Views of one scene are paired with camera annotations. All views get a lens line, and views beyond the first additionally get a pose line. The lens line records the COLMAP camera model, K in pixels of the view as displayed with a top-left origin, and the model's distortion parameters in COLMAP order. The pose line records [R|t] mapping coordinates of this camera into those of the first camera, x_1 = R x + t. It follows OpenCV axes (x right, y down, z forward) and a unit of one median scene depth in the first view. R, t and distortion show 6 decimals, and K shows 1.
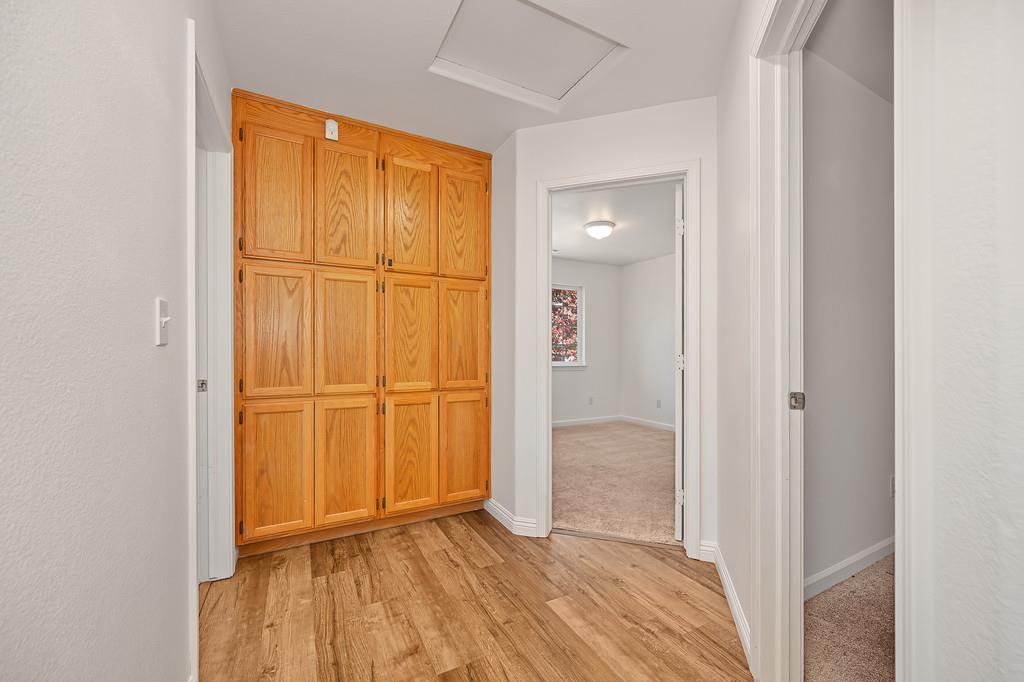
lens RADIAL K [[404.1, 0, 514.2], [0, 404.1, 343.7], [0, 0, 1]] dist [-0.004227, -0.000542]
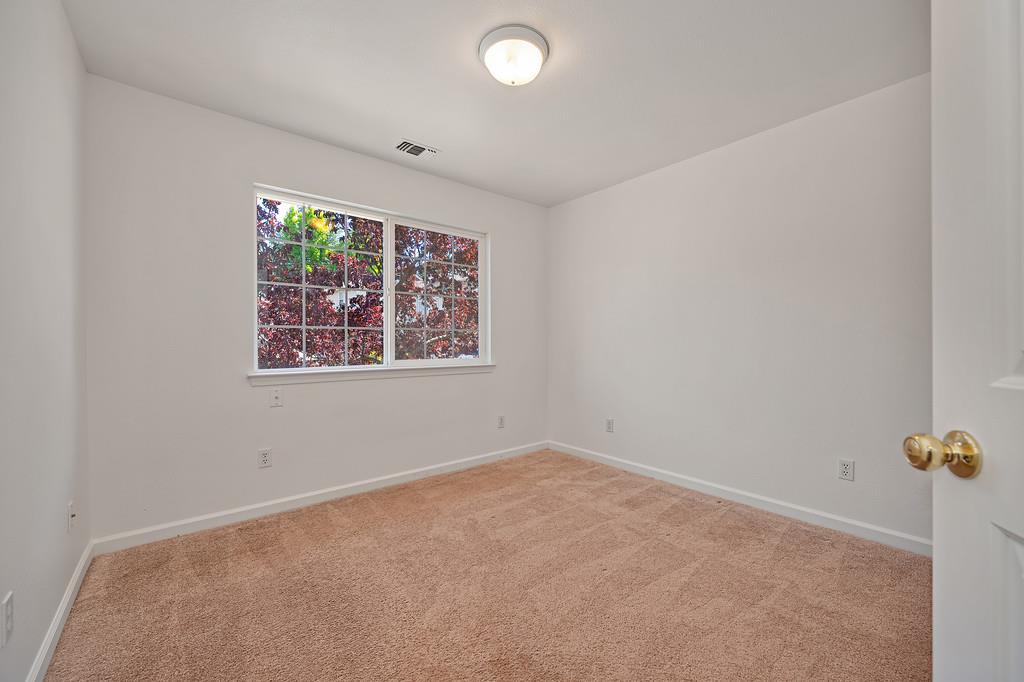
lens RADIAL K [[404.1, 0, 512.7], [0, 404.1, 343.3], [0, 0, 1]] dist [-0.004227, -0.000542]
pose [[0.977947, -0.003974, 0.208817, 0.082957], [0.002346, 0.999965, 0.008041, 0.017296], [-0.208842, -0.007374, 0.977922, 0.407875]]
